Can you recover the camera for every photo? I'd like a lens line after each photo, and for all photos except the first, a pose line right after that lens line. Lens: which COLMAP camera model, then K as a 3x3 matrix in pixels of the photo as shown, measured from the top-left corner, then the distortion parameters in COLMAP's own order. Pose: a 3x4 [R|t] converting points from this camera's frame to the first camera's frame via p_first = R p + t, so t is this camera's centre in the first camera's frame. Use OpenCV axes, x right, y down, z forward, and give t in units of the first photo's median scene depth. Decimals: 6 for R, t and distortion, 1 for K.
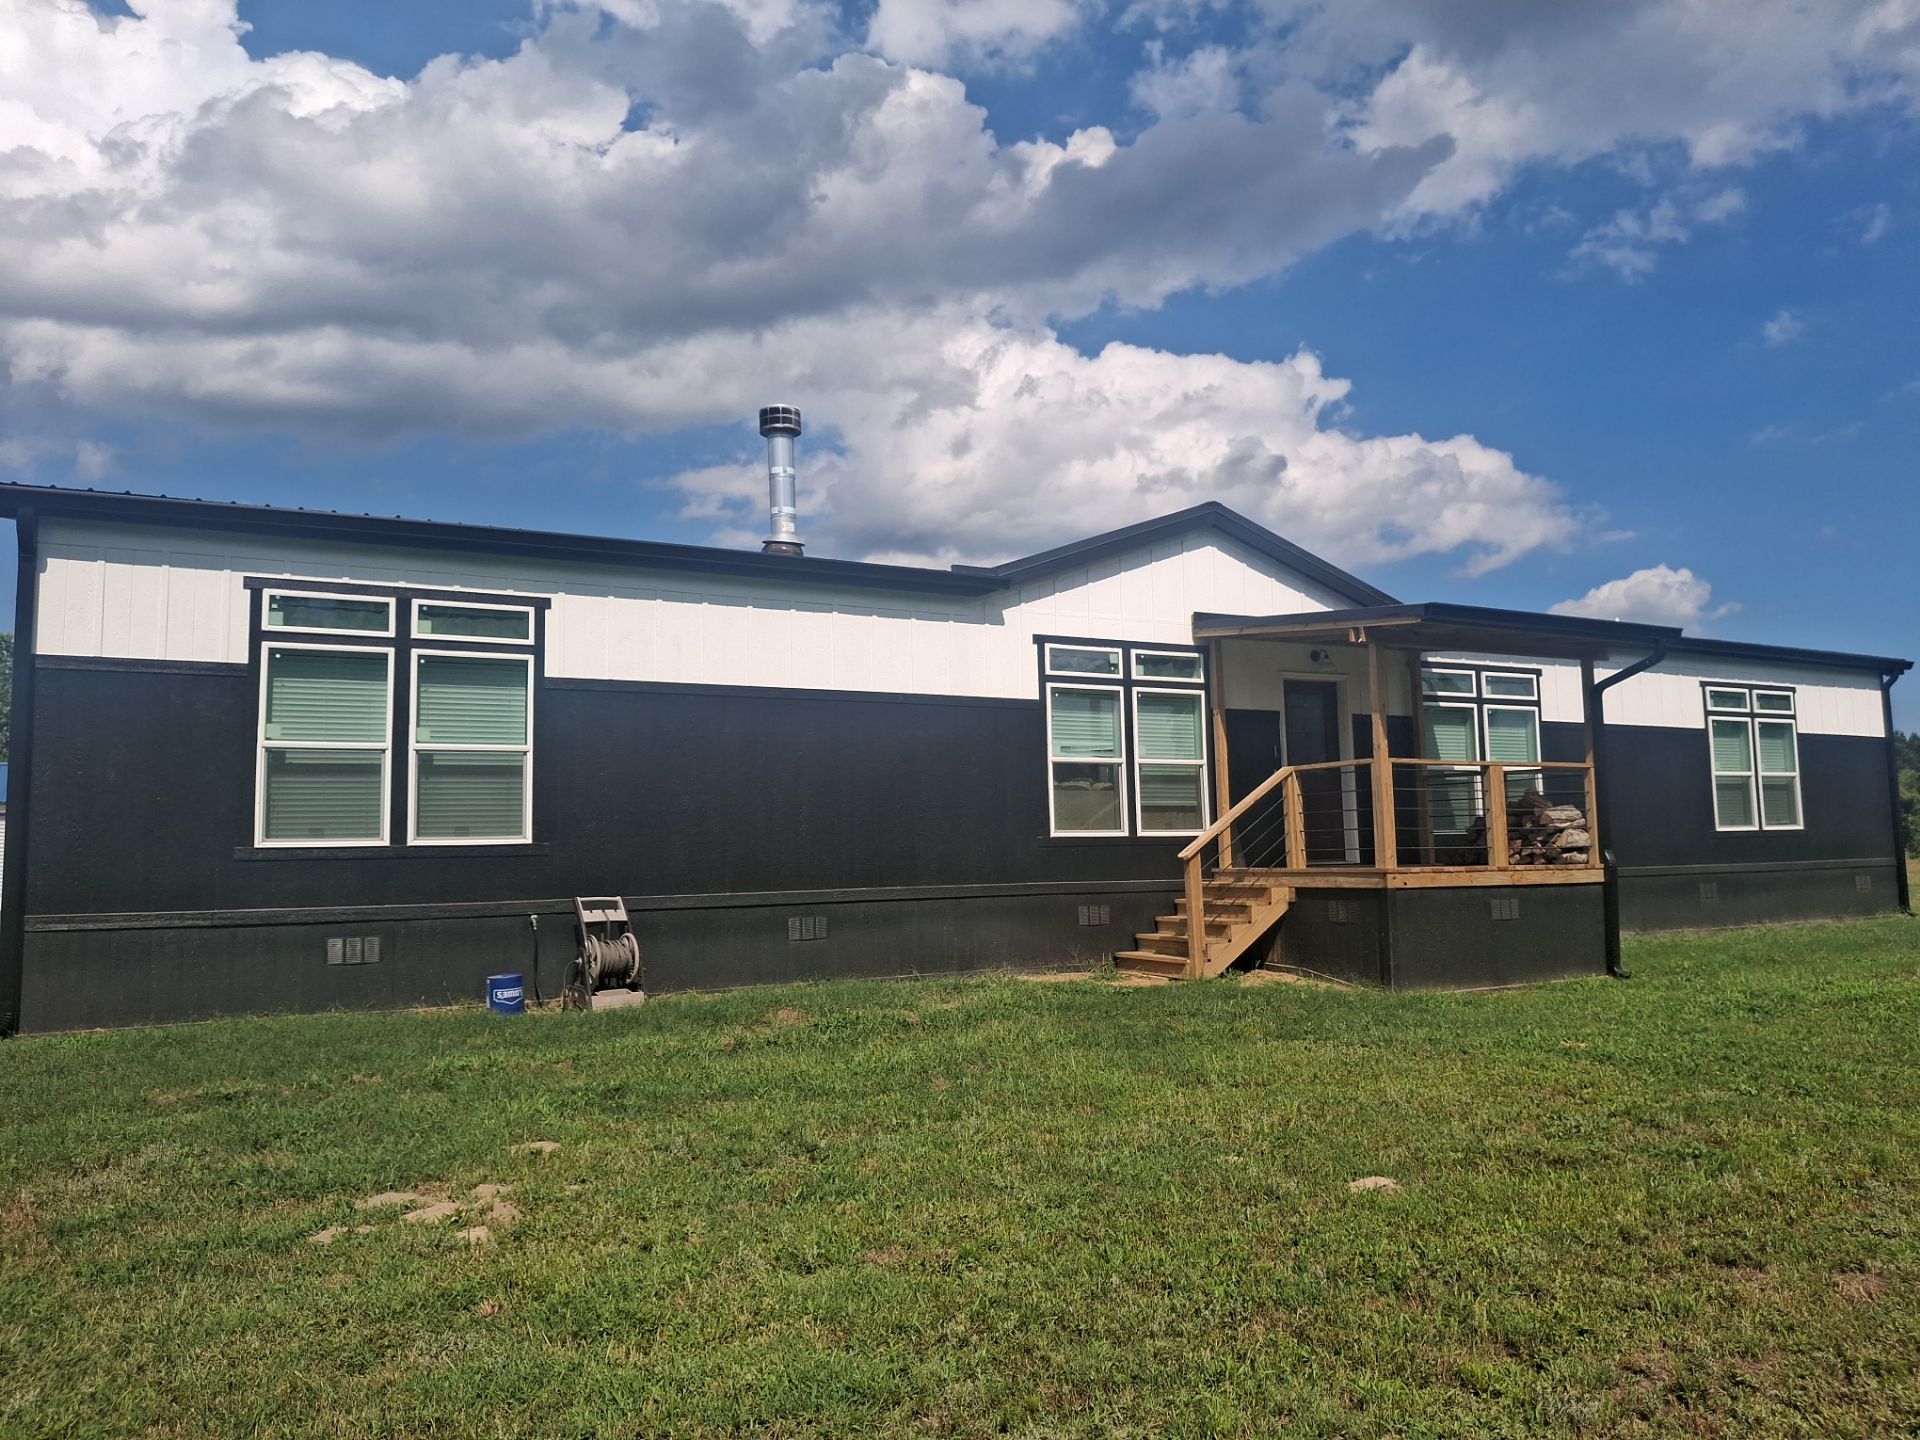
lens RADIAL K [[1512.5, 0, 928.3], [0, 1512.5, 687.8], [0, 0, 1]] dist [0.126382, -0.278990]
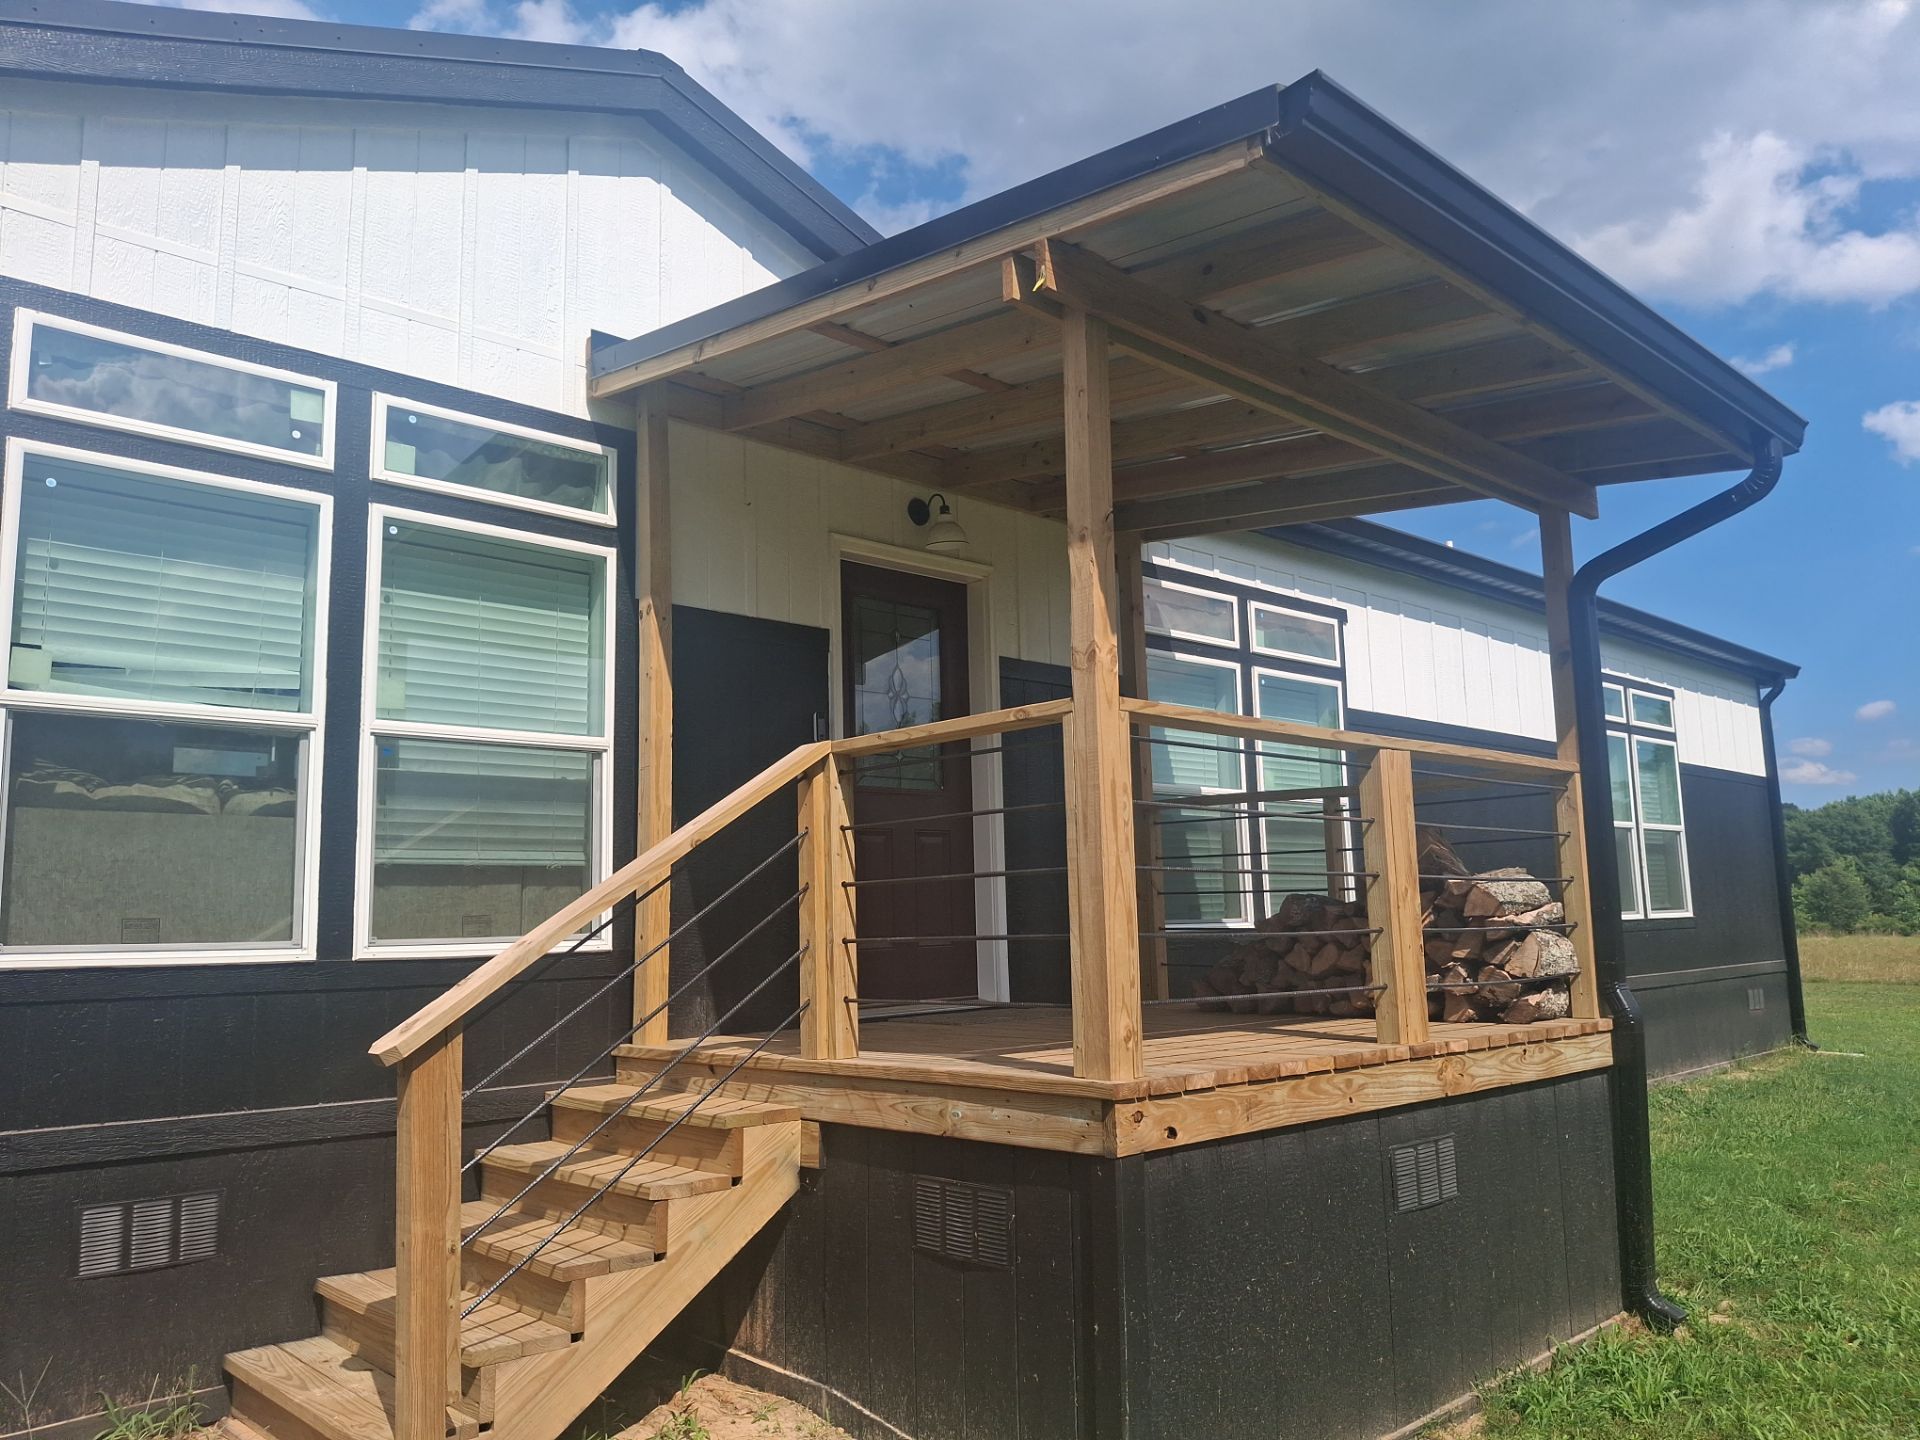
lens RADIAL K [[1512.5, 0, 928.3], [0, 1512.5, 687.8], [0, 0, 1]] dist [0.126382, -0.278990]
pose [[0.973623, 0.033018, 0.225760, 0.179447], [-0.021857, 0.998420, -0.051759, 0.054456], [-0.227113, 0.045459, 0.972807, 0.651980]]
